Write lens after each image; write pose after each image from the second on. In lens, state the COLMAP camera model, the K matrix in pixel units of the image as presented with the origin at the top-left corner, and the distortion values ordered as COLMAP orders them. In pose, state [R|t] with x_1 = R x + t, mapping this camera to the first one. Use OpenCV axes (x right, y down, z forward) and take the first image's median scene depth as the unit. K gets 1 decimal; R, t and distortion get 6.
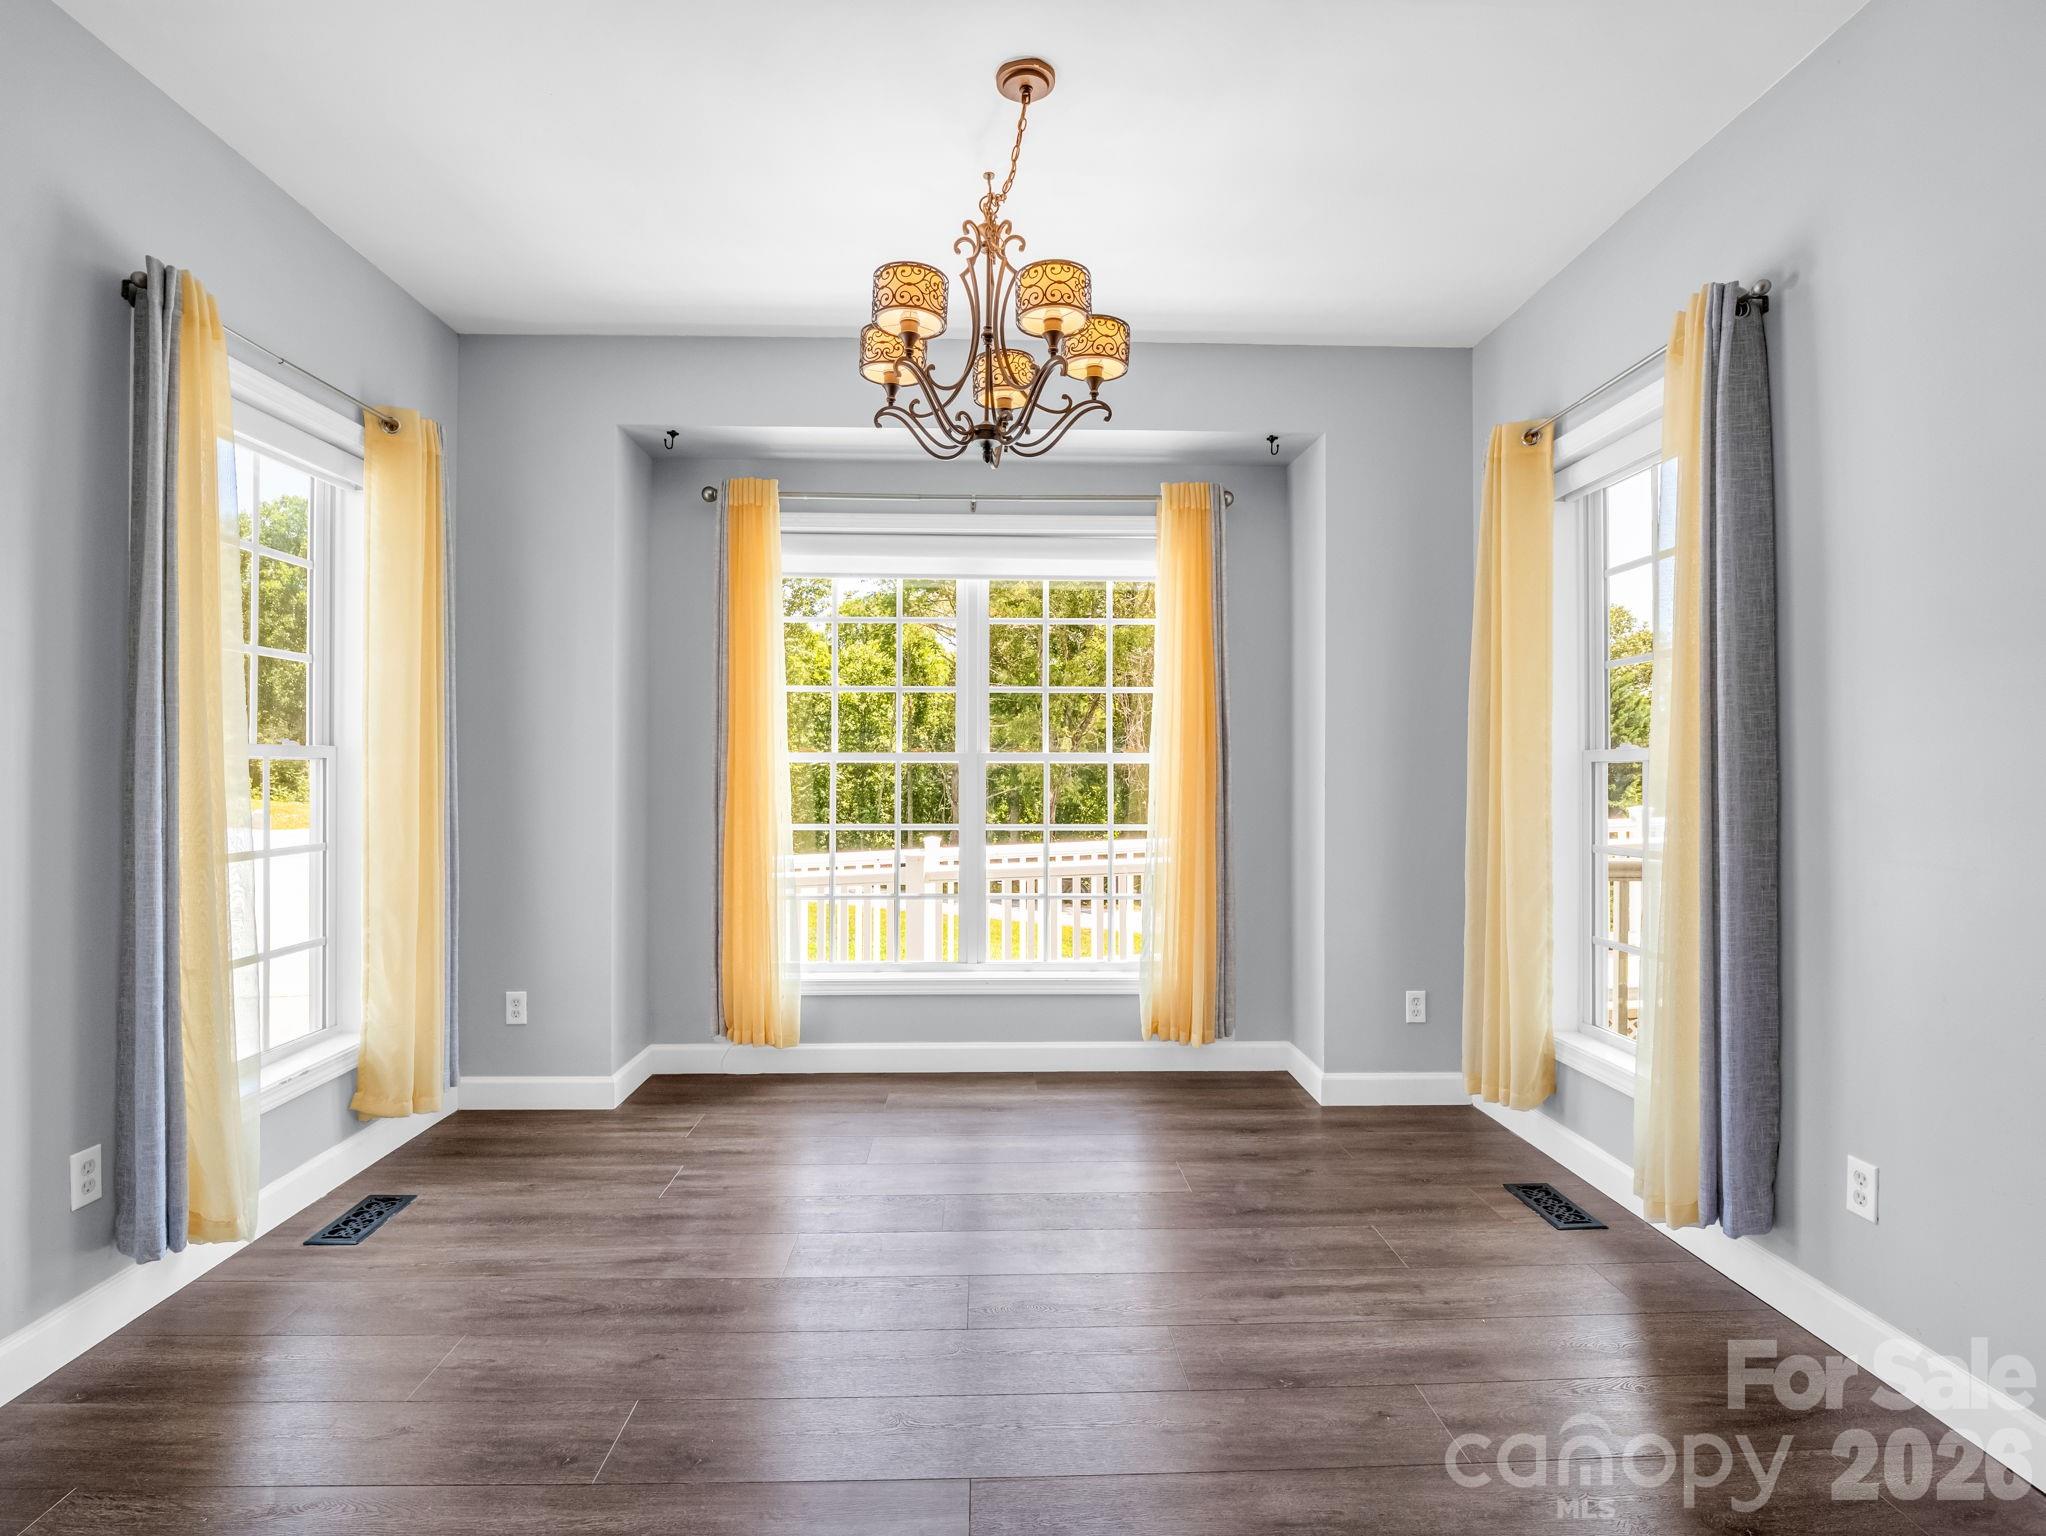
lens RADIAL K [[1002.9, 0, 1023.7], [0, 1002.9, 773.2], [0, 0, 1]] dist [-0.000766, -0.010271]
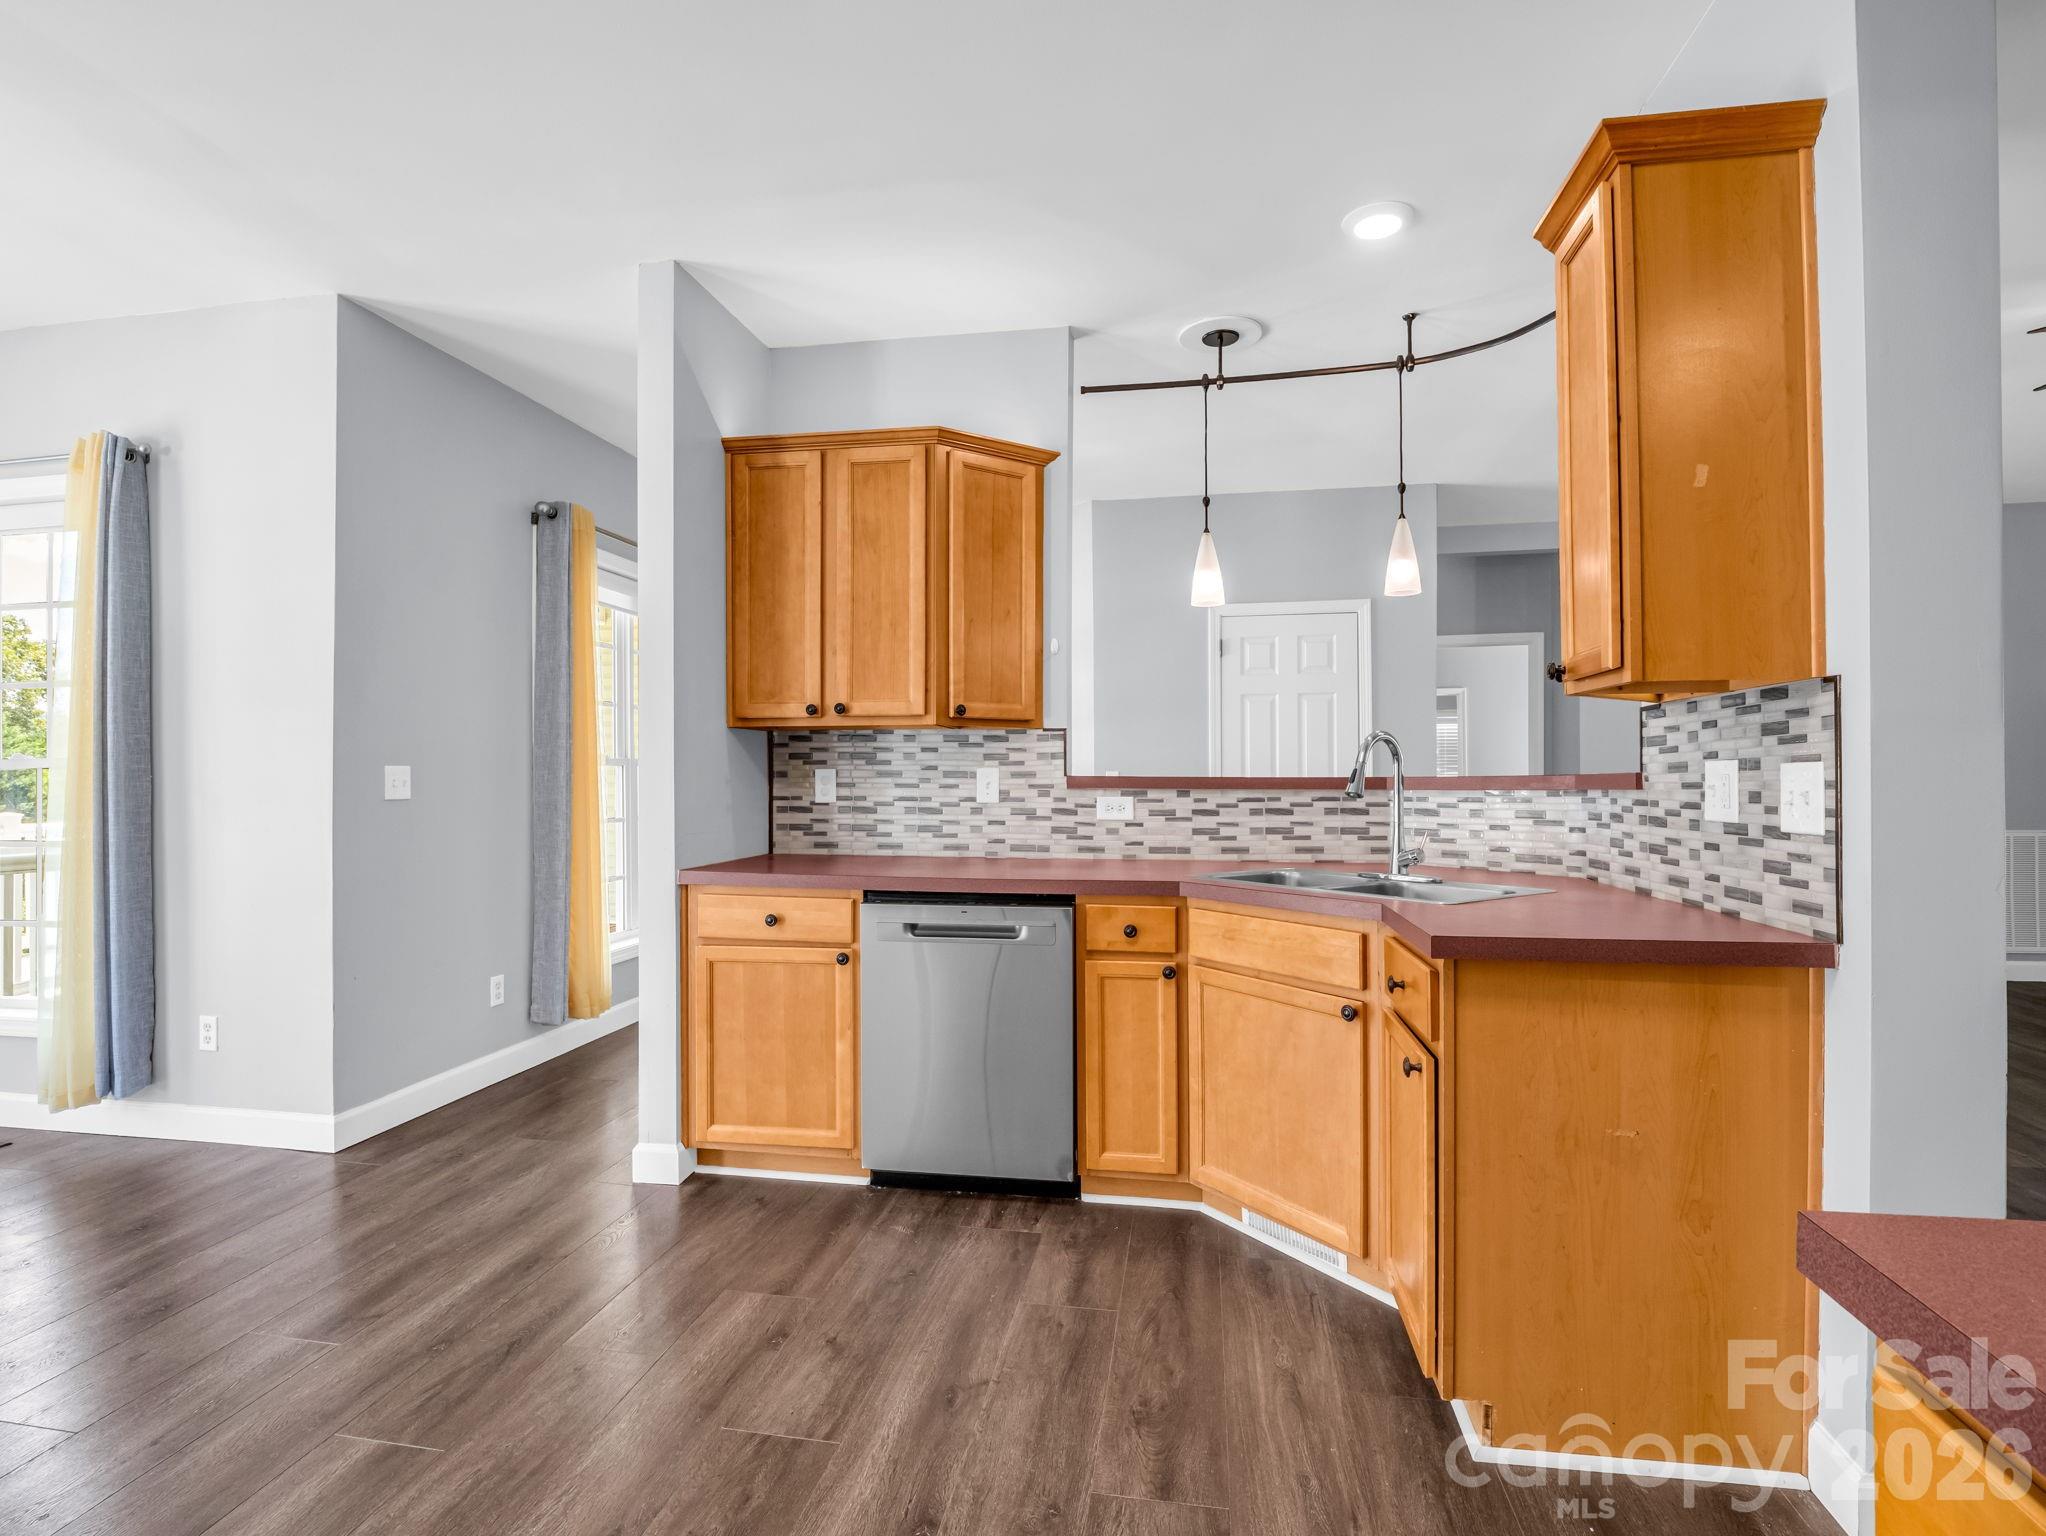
lens RADIAL K [[911.5, 0, 960.0], [0, 911.5, 767.8], [0, 0, 1]] dist [0.003113, -0.012487]
pose [[0.200588, 0.005582, 0.979660, -0.325049], [0.003450, 0.999974, -0.006404, -0.001530], [-0.979670, 0.004664, 0.200563, -0.447671]]
